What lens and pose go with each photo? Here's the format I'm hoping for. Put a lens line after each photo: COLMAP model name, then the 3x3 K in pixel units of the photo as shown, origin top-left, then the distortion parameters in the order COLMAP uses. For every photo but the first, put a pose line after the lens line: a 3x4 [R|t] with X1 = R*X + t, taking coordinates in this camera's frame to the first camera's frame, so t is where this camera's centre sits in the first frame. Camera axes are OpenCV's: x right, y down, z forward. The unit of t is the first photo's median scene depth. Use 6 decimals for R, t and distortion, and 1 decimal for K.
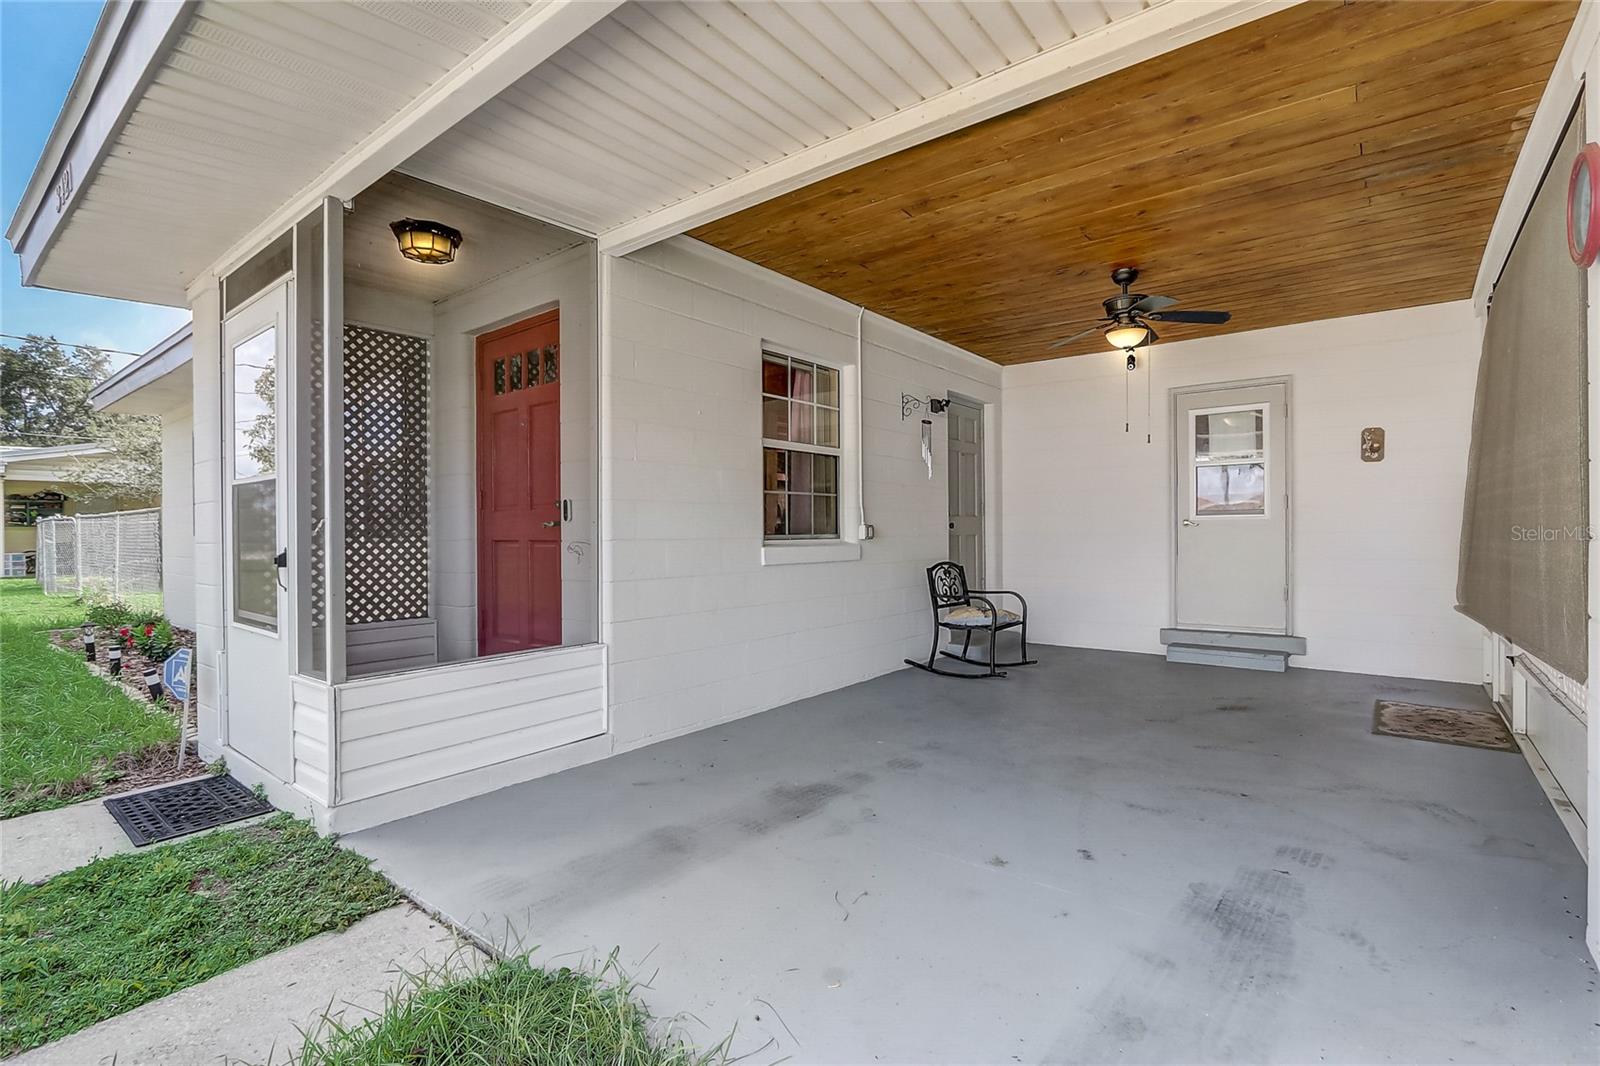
lens RADIAL K [[747.8, 0, 793.8], [0, 747.8, 535.6], [0, 0, 1]] dist [-0.001630, -0.000203]
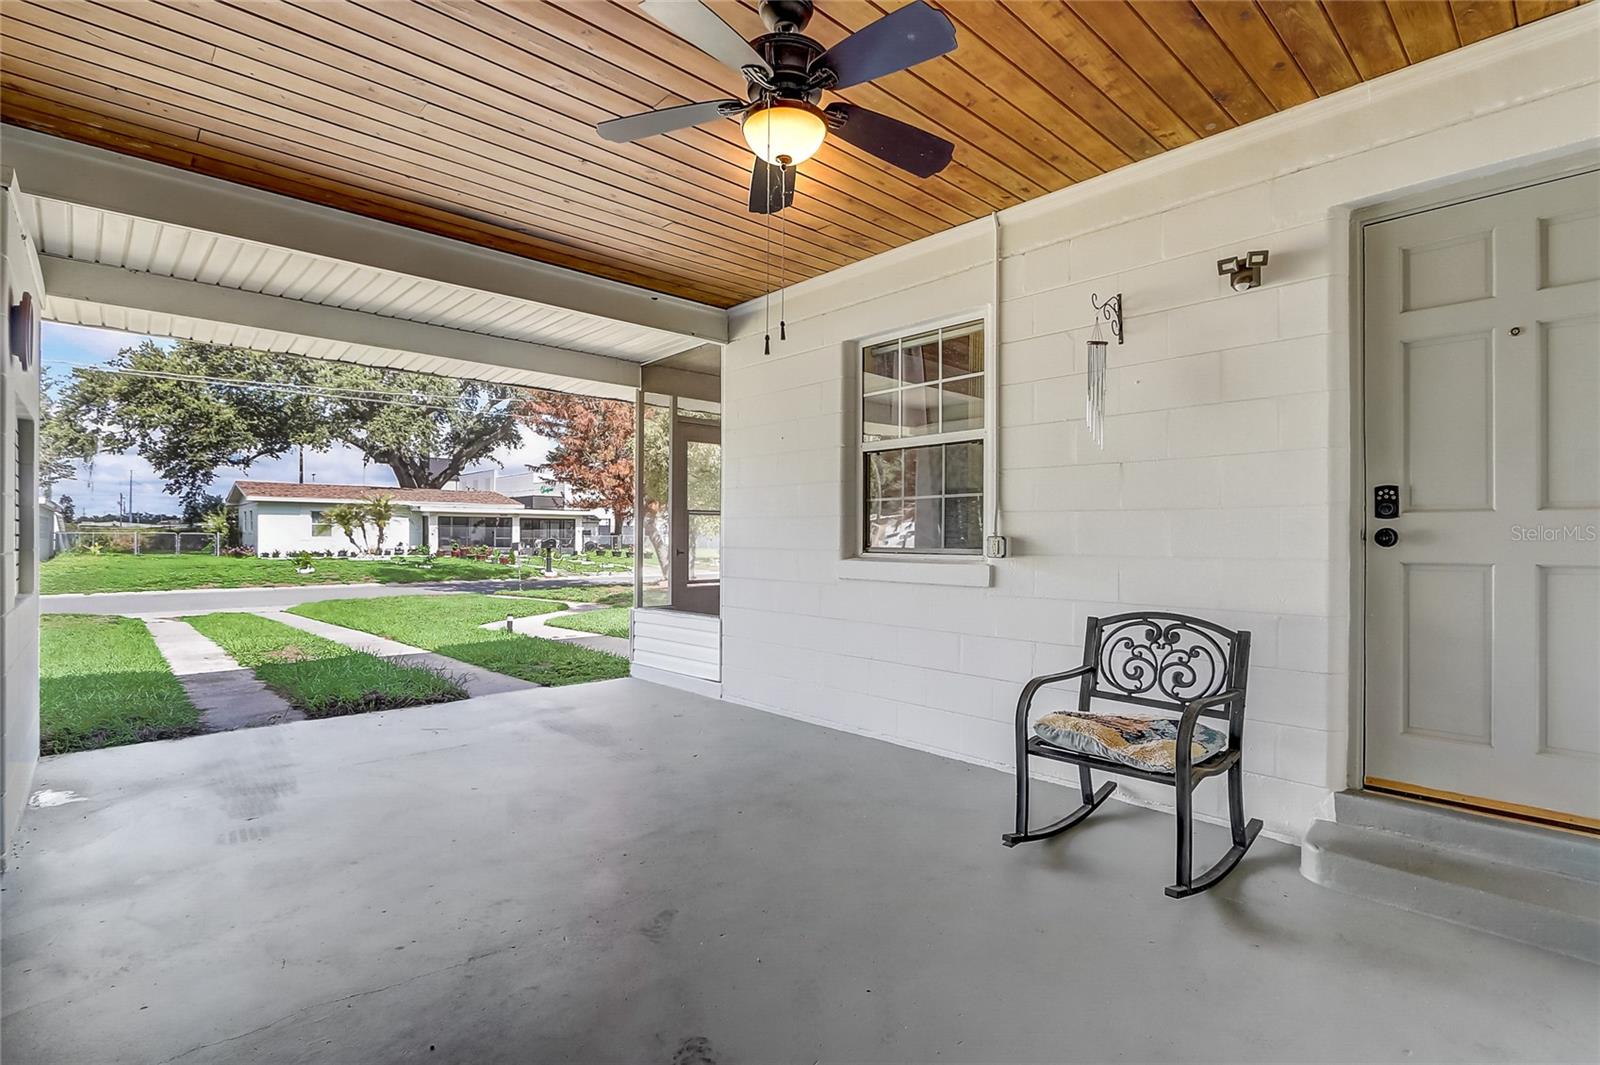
lens RADIAL K [[747.8, 0, 793.8], [0, 747.8, 535.1], [0, 0, 1]] dist [-0.001630, -0.000203]
pose [[-0.141634, 0.004812, -0.989907, 0.811382], [-0.004118, 0.999977, 0.005450, -0.019191], [0.989910, 0.004849, -0.141611, 0.953074]]
